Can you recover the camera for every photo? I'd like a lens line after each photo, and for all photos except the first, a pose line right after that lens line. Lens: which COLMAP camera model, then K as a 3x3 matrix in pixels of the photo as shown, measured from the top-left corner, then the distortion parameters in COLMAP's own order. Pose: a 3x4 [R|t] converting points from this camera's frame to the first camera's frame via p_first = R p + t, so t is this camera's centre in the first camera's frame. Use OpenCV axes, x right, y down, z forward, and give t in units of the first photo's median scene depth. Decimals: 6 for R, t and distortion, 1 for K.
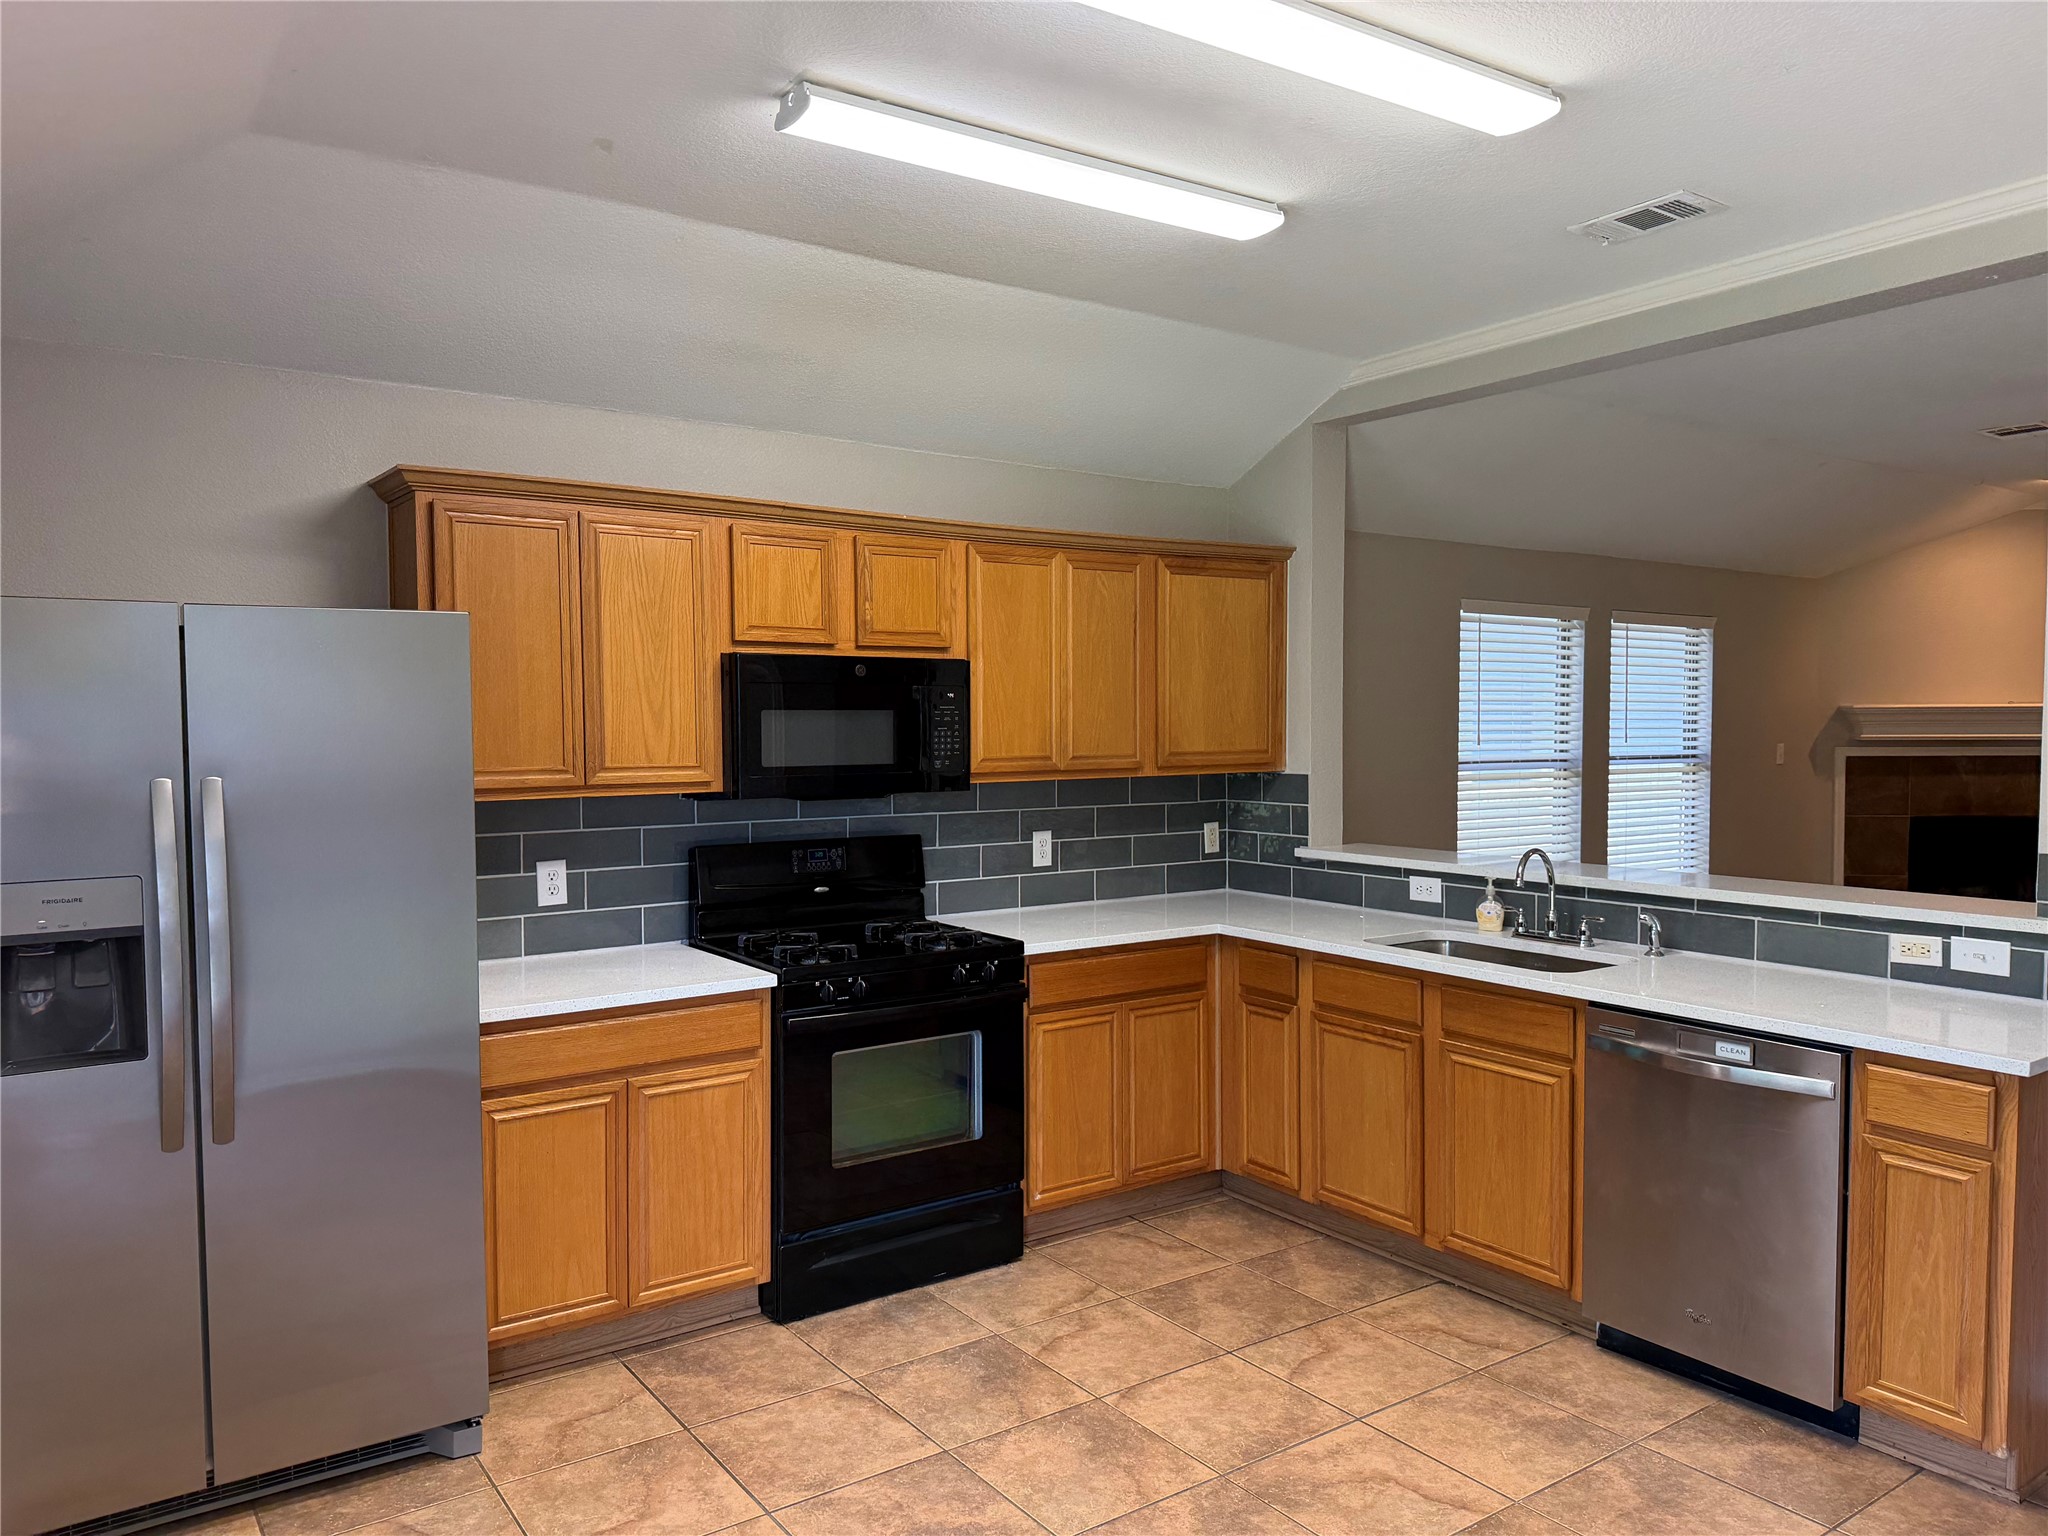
lens RADIAL K [[1431.7, 0, 1016.5], [0, 1431.7, 761.4], [0, 0, 1]] dist [0.015179, -0.031682]
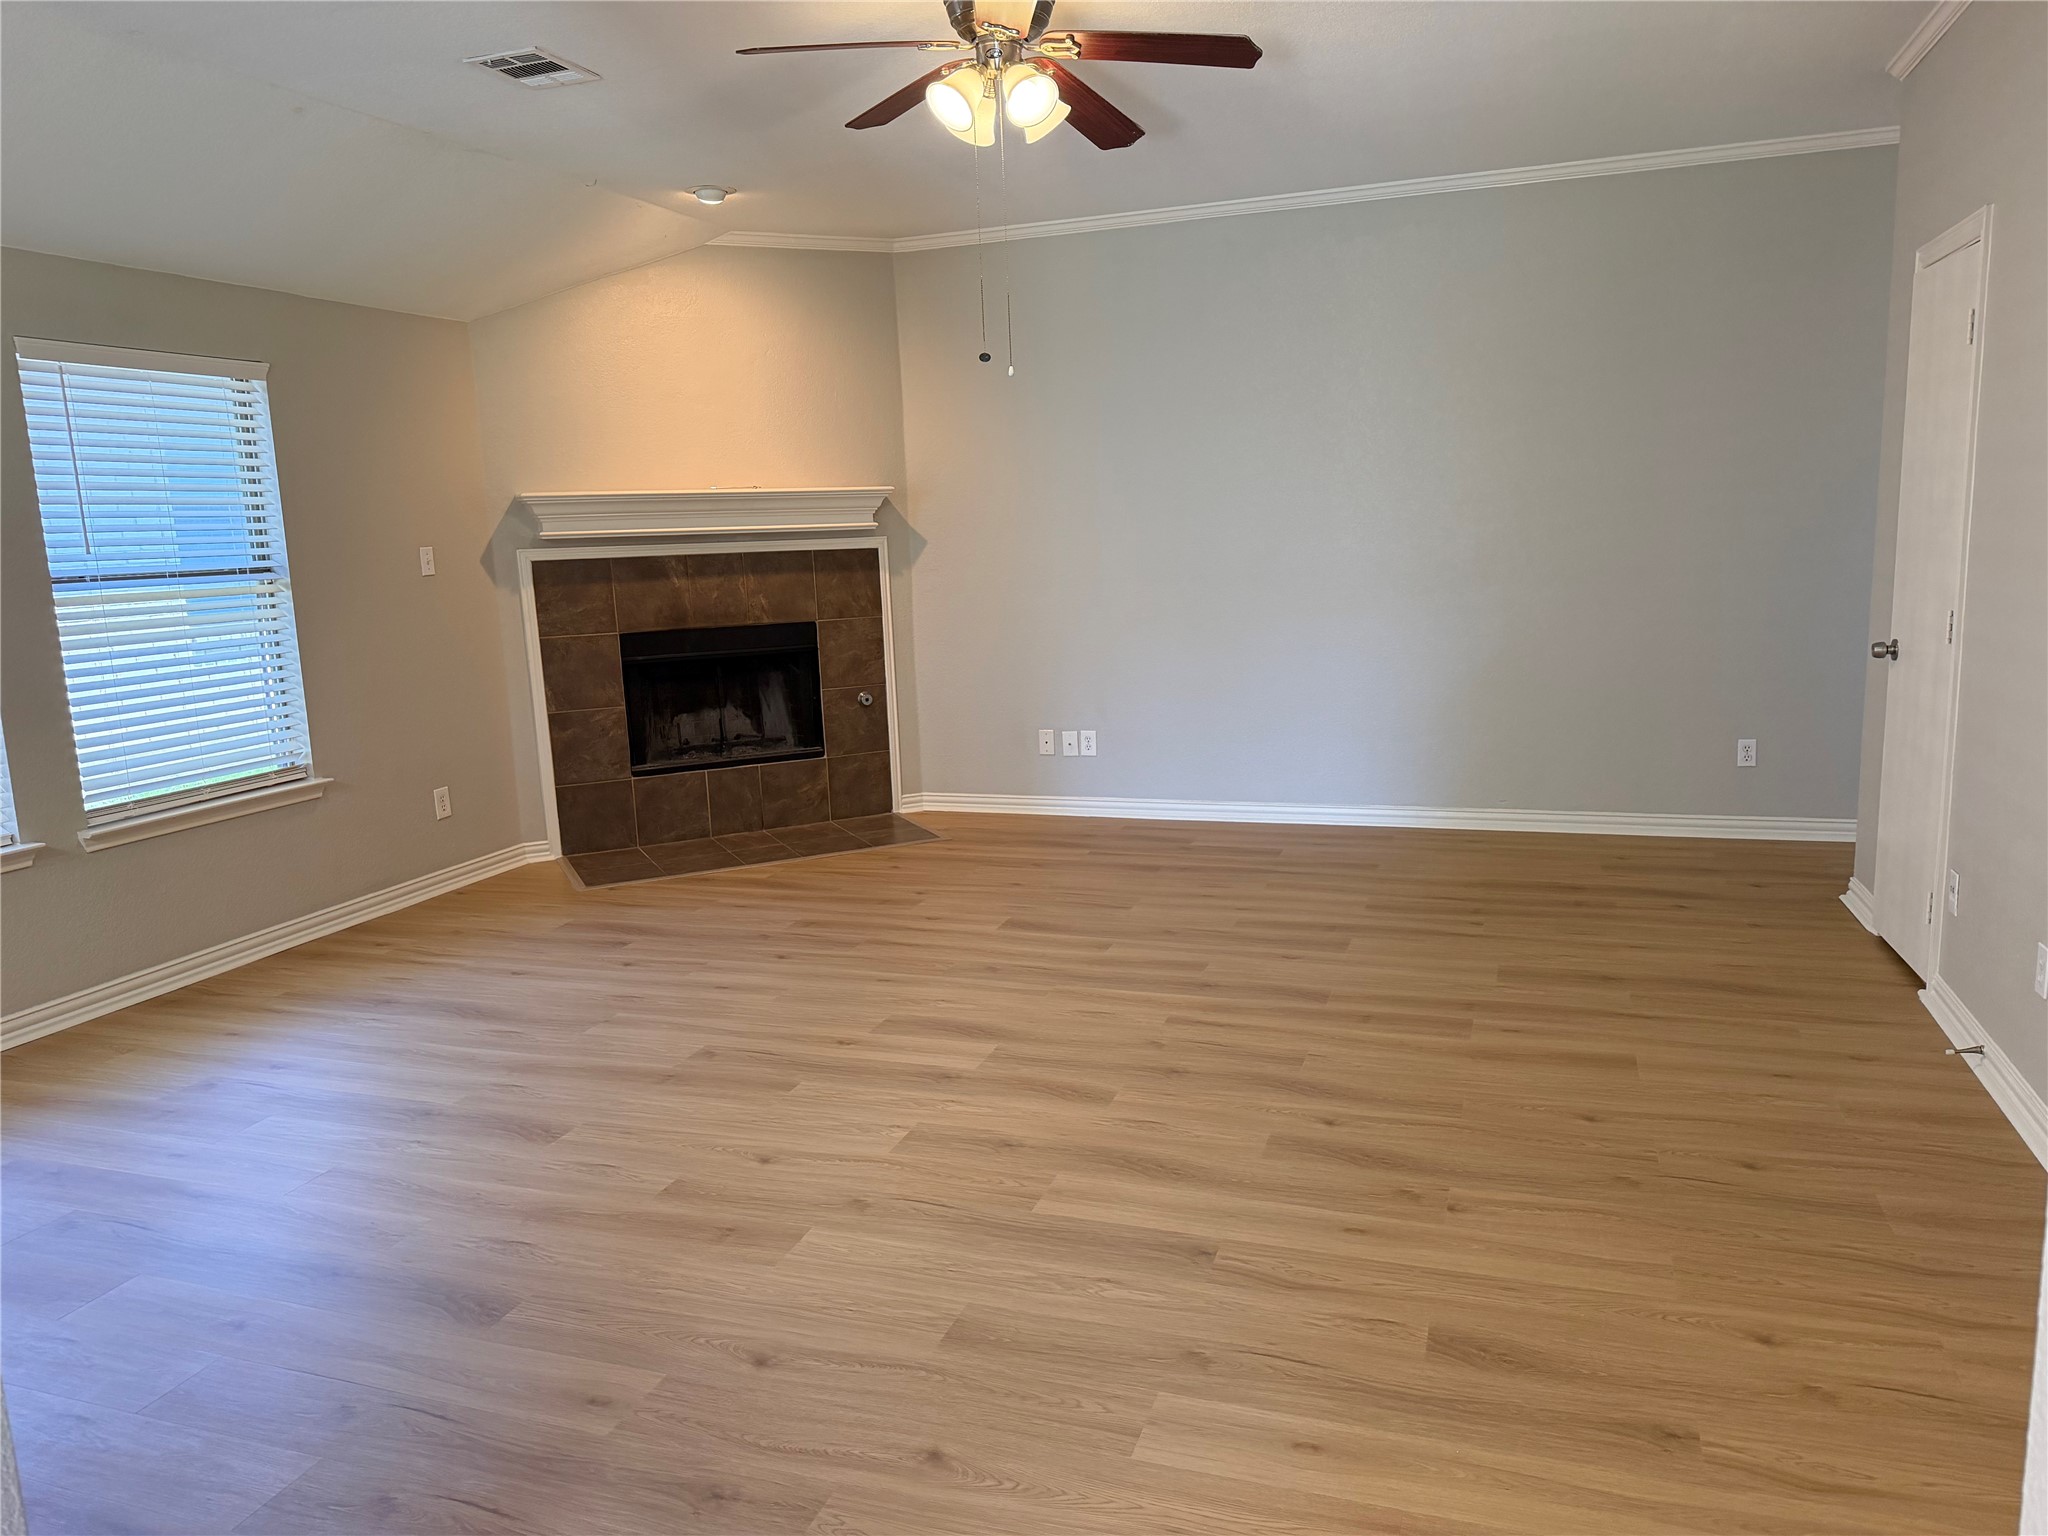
lens RADIAL K [[1431.7, 0, 1033.5], [0, 1431.7, 777.4], [0, 0, 1]] dist [0.015179, -0.031682]
pose [[0.814372, -0.126323, 0.566428, 0.614353], [0.049706, 0.987619, 0.148790, 0.017664], [-0.578211, -0.093015, 0.810568, 0.361602]]
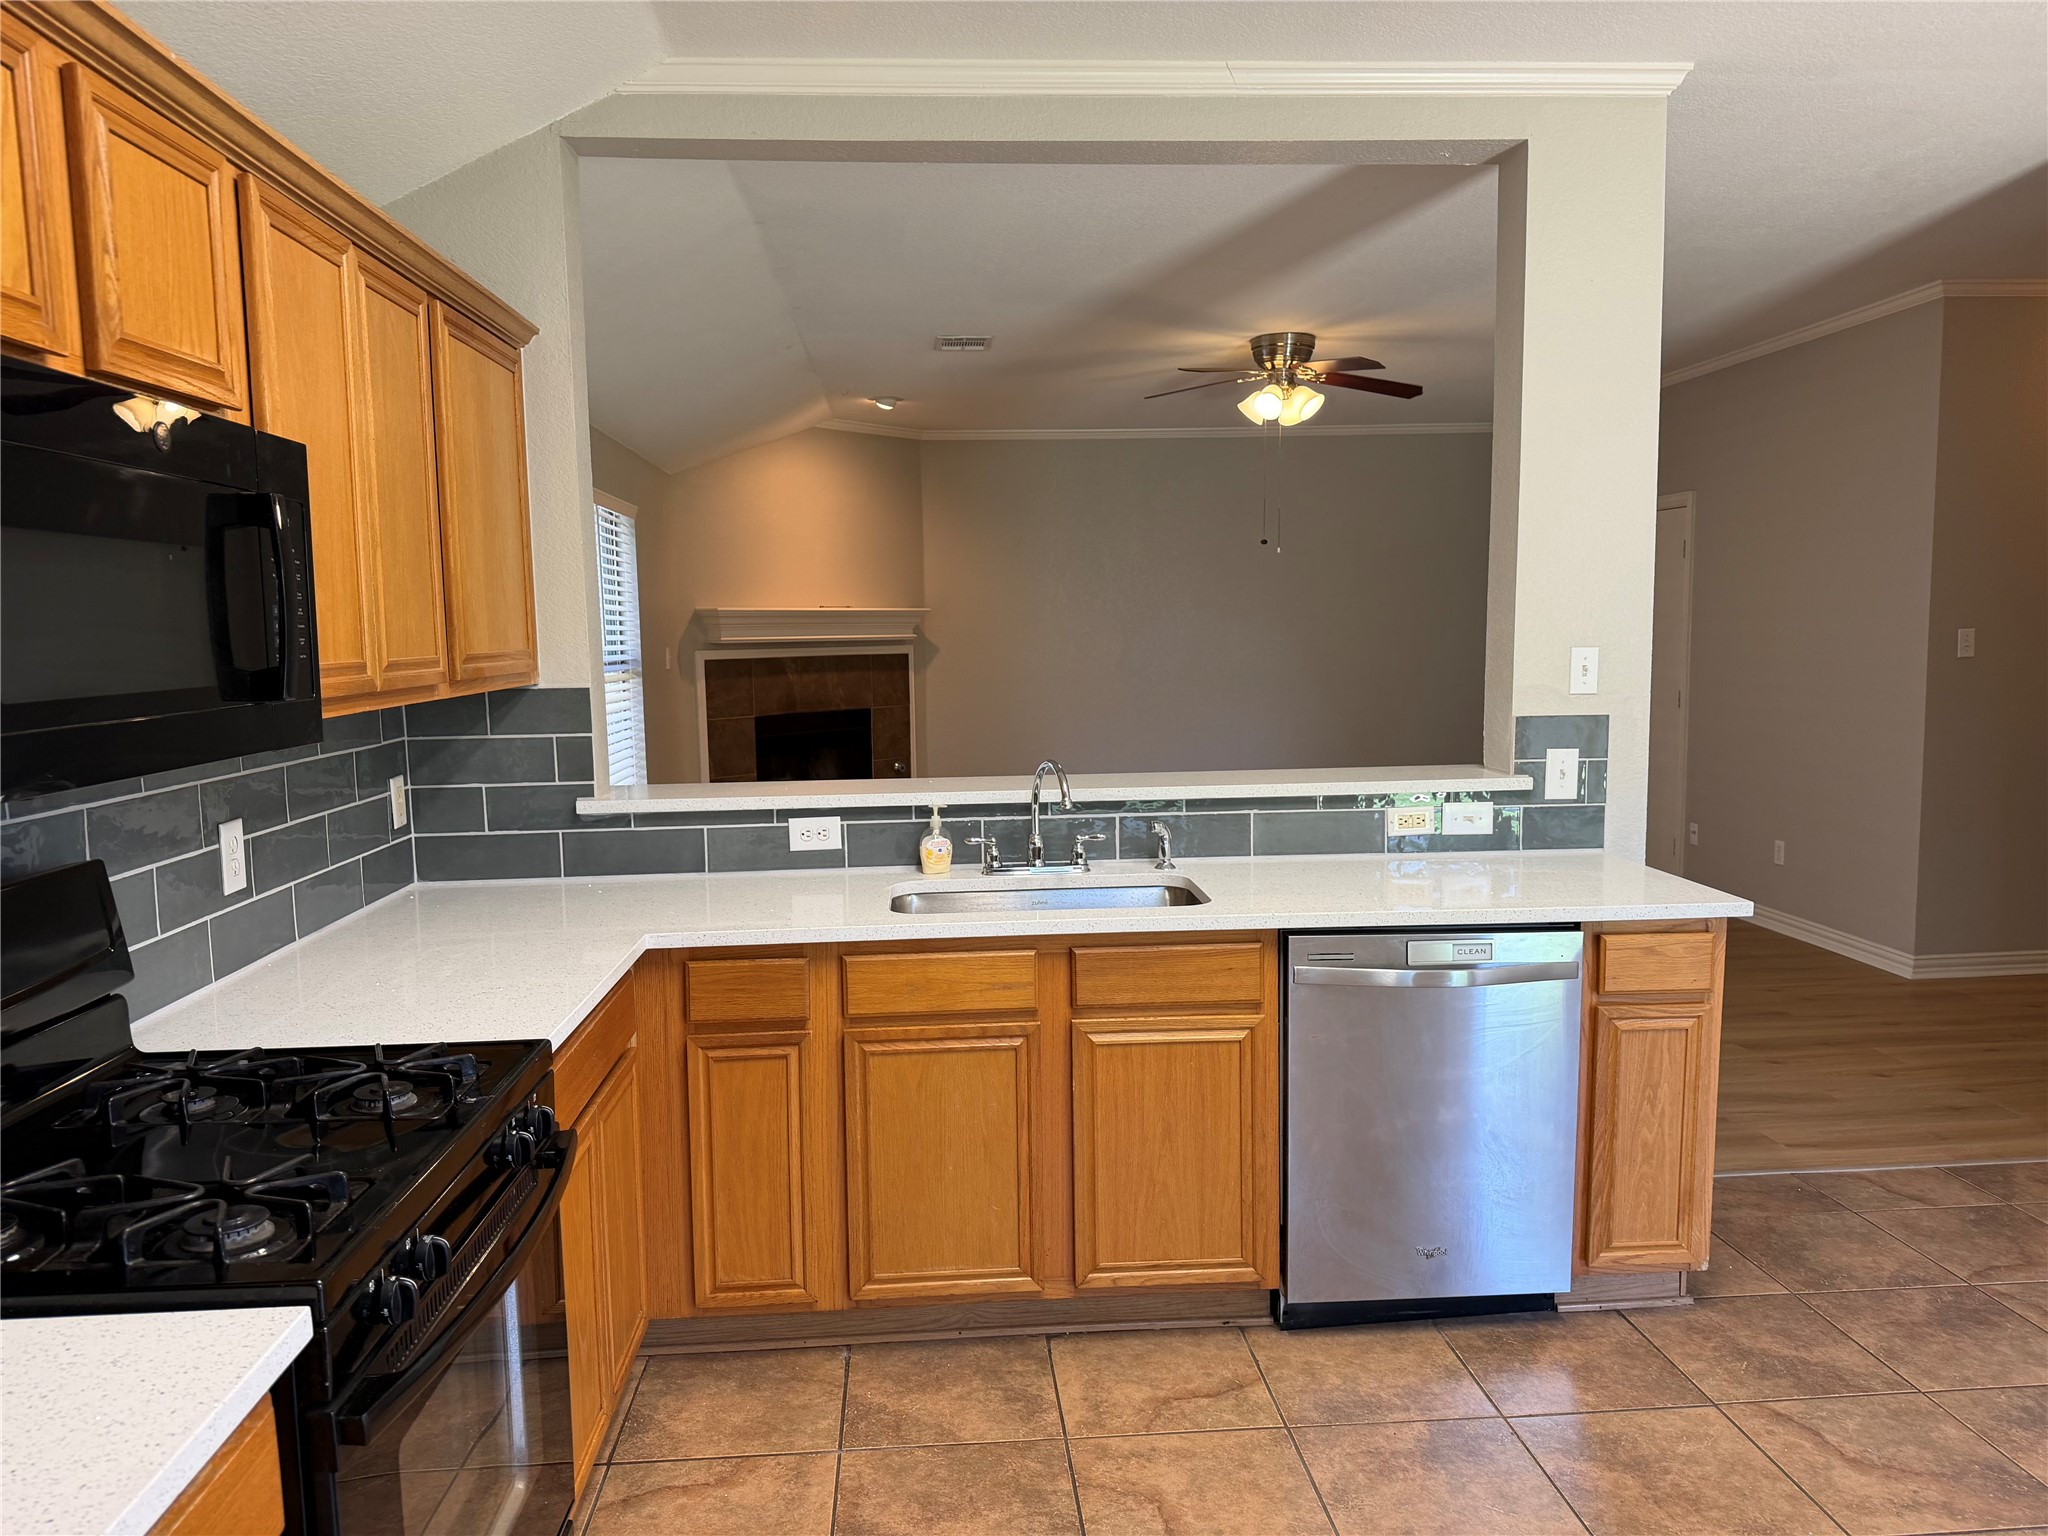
lens RADIAL K [[1431.7, 0, 1011.0], [0, 1431.7, 779.8], [0, 0, 1]] dist [0.015179, -0.031682]
pose [[0.518999, -0.095632, 0.849408, -0.284644], [0.040434, 0.995356, 0.087358, 0.001804], [-0.853818, -0.010994, 0.520456, 0.540216]]
